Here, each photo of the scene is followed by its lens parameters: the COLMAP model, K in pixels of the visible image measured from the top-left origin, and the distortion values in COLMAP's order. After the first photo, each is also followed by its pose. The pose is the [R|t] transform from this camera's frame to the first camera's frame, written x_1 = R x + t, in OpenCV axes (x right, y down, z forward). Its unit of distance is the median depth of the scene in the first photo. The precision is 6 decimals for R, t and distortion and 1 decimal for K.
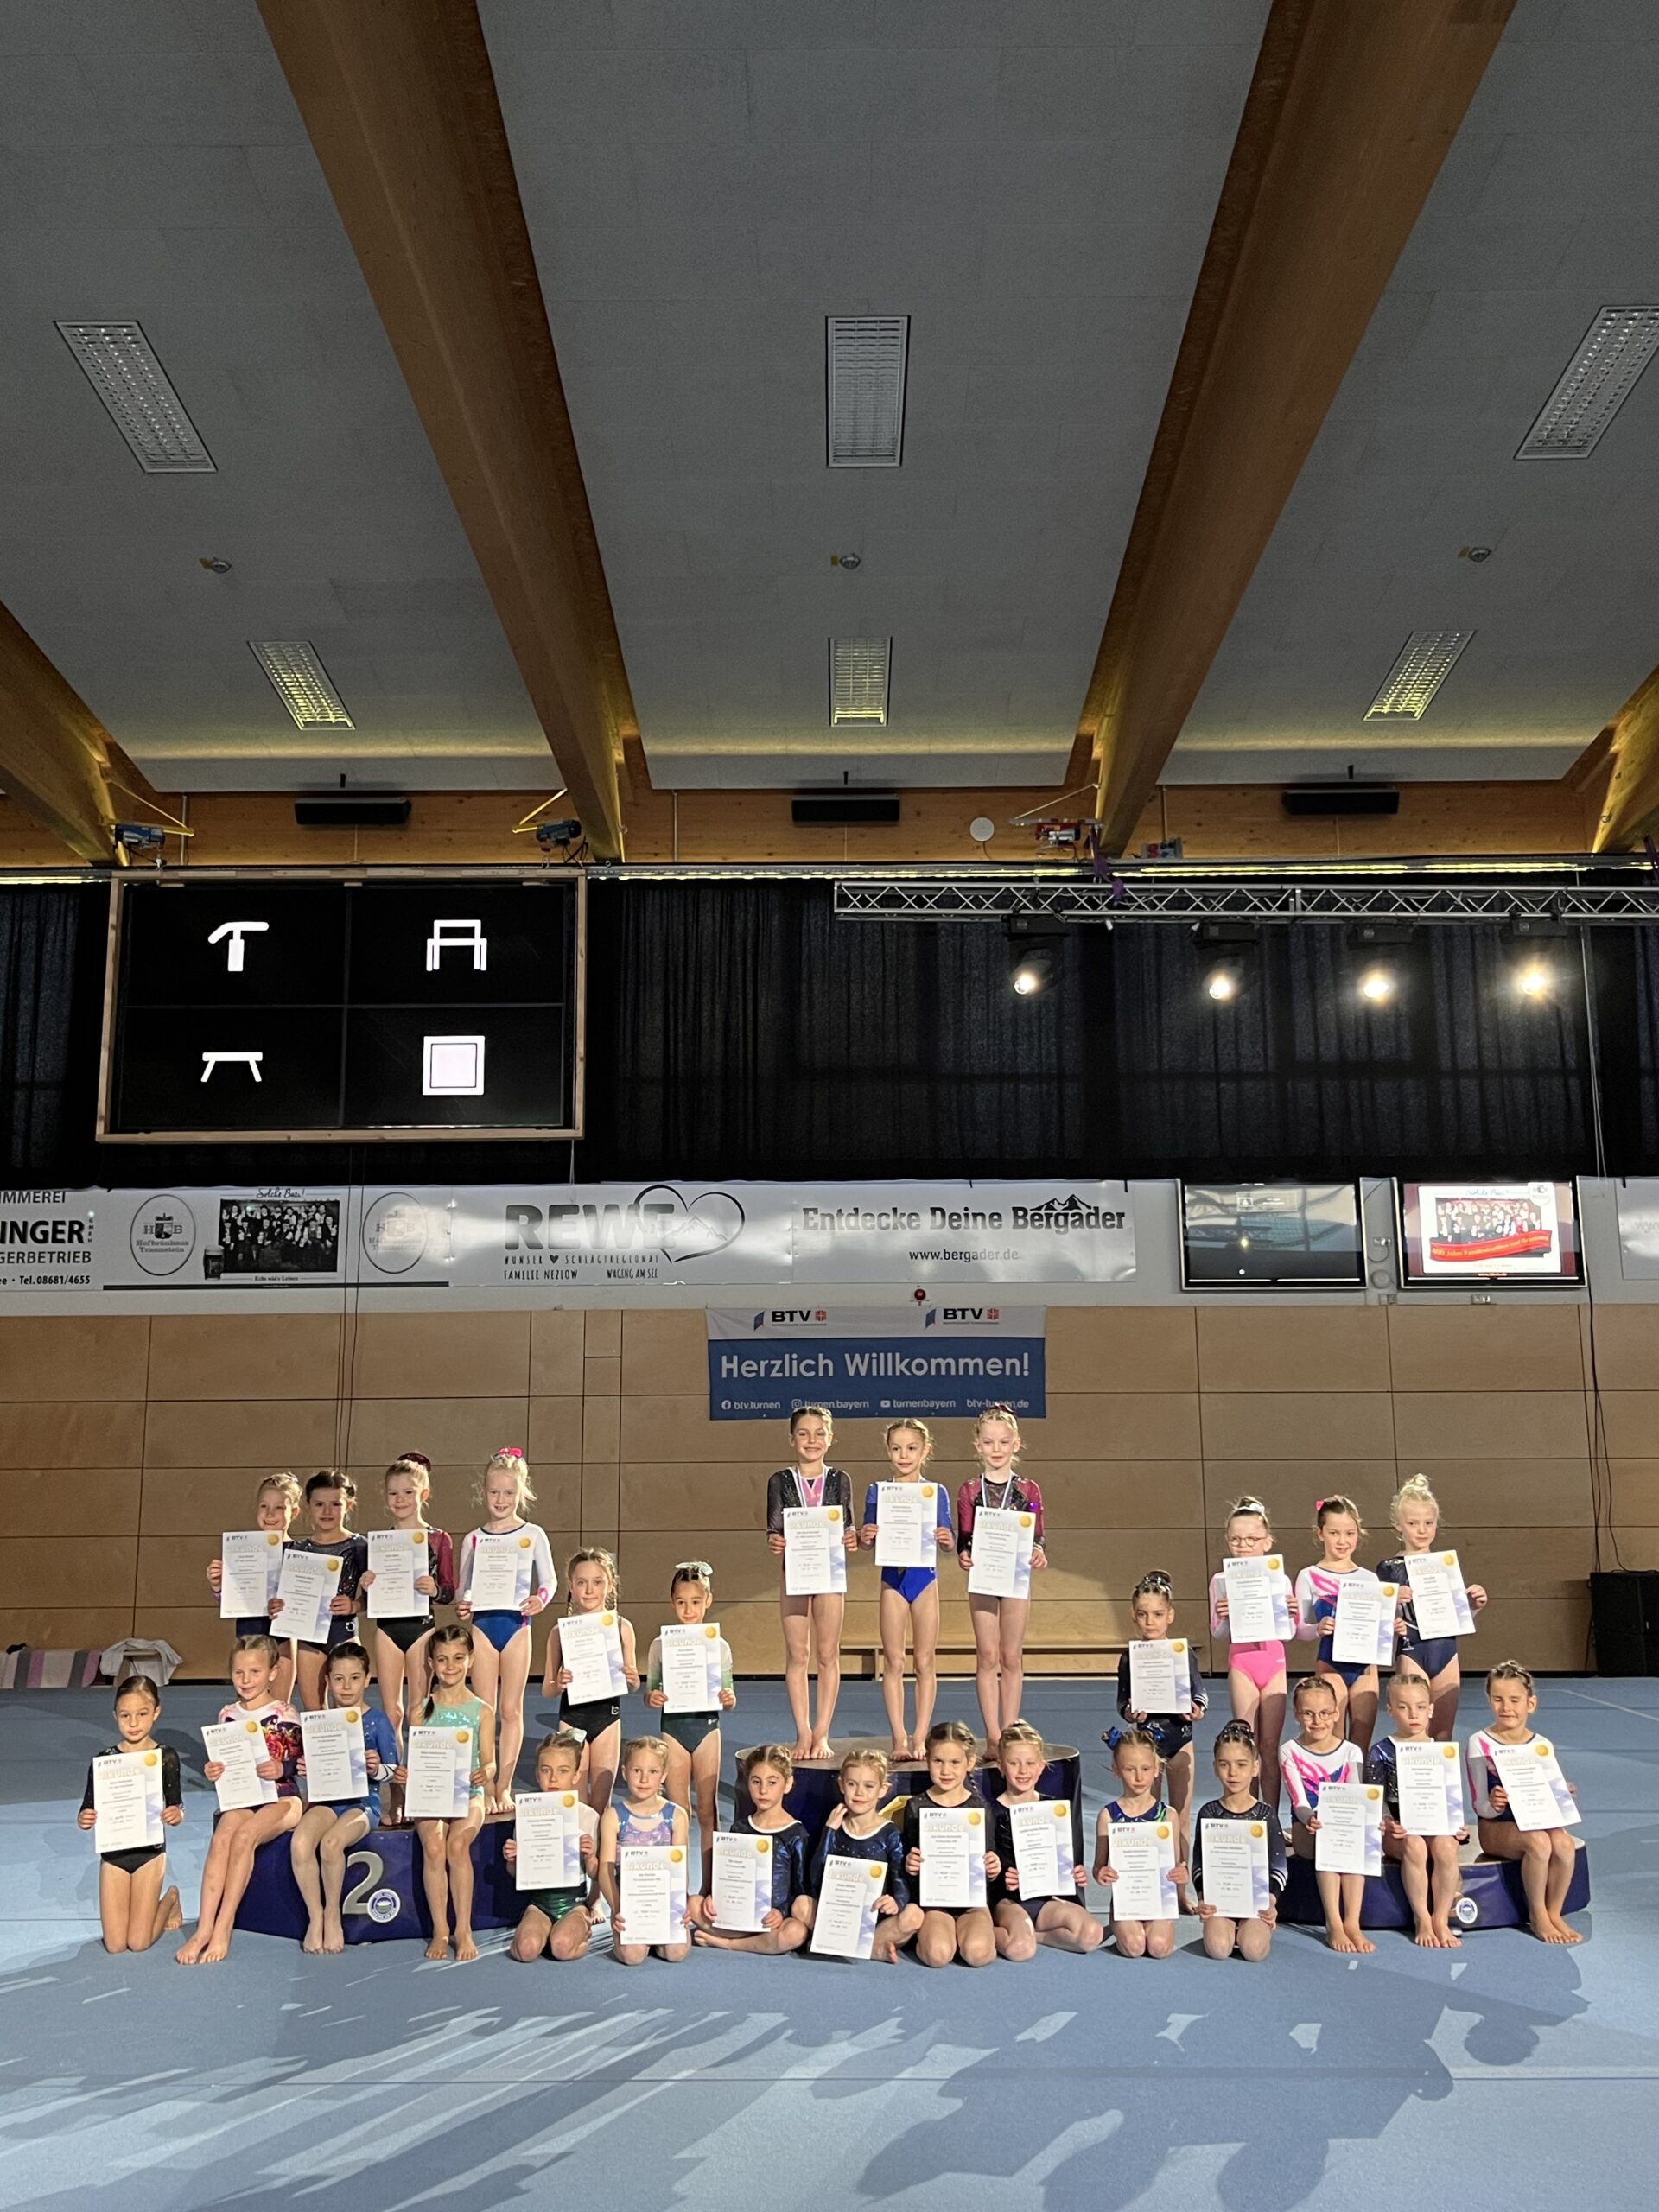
lens RADIAL K [[1946.0, 0, 825.5], [0, 1946.0, 1100.5], [0, 0, 1]] dist [0.058315, -0.028157]
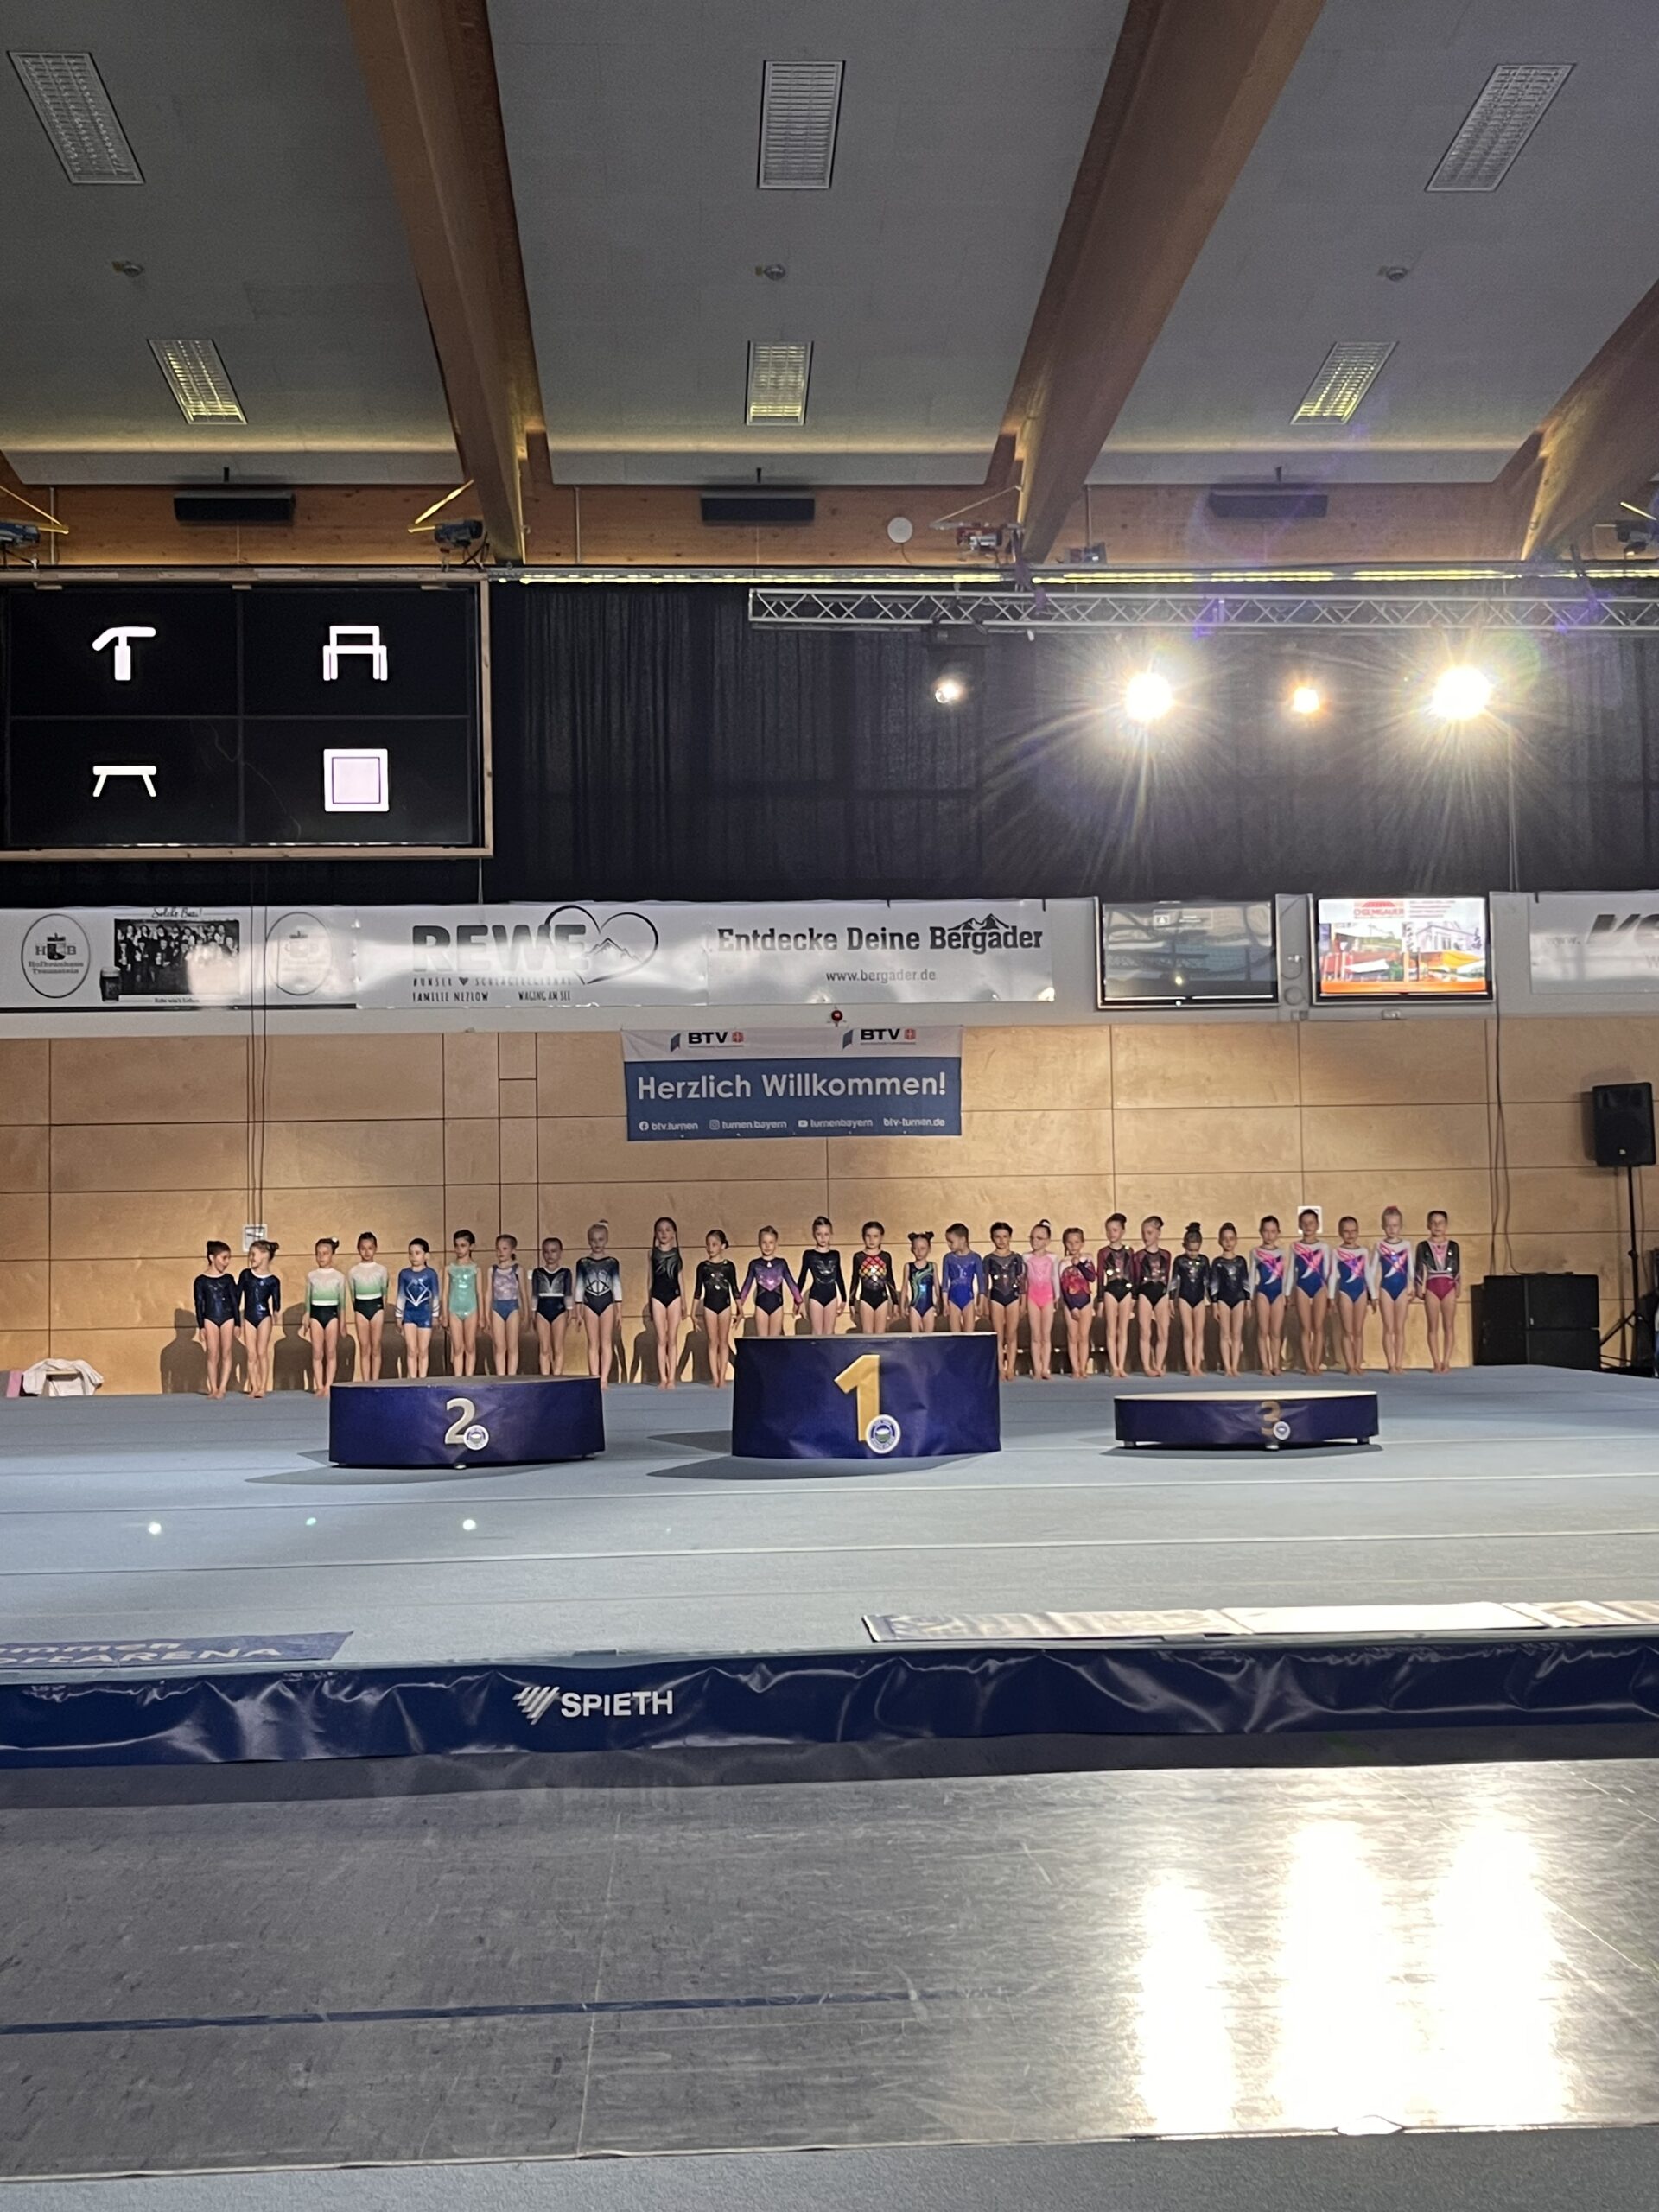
lens RADIAL K [[2475.0, 0, 830.3], [0, 2475.0, 1113.5], [0, 0, 1]] dist [0.065833, 0.000000]
pose [[0.997957, -0.008015, 0.063380, -0.035353], [0.000123, 0.992338, 0.123550, -0.006288], [-0.063885, -0.123289, 0.990312, -0.254464]]
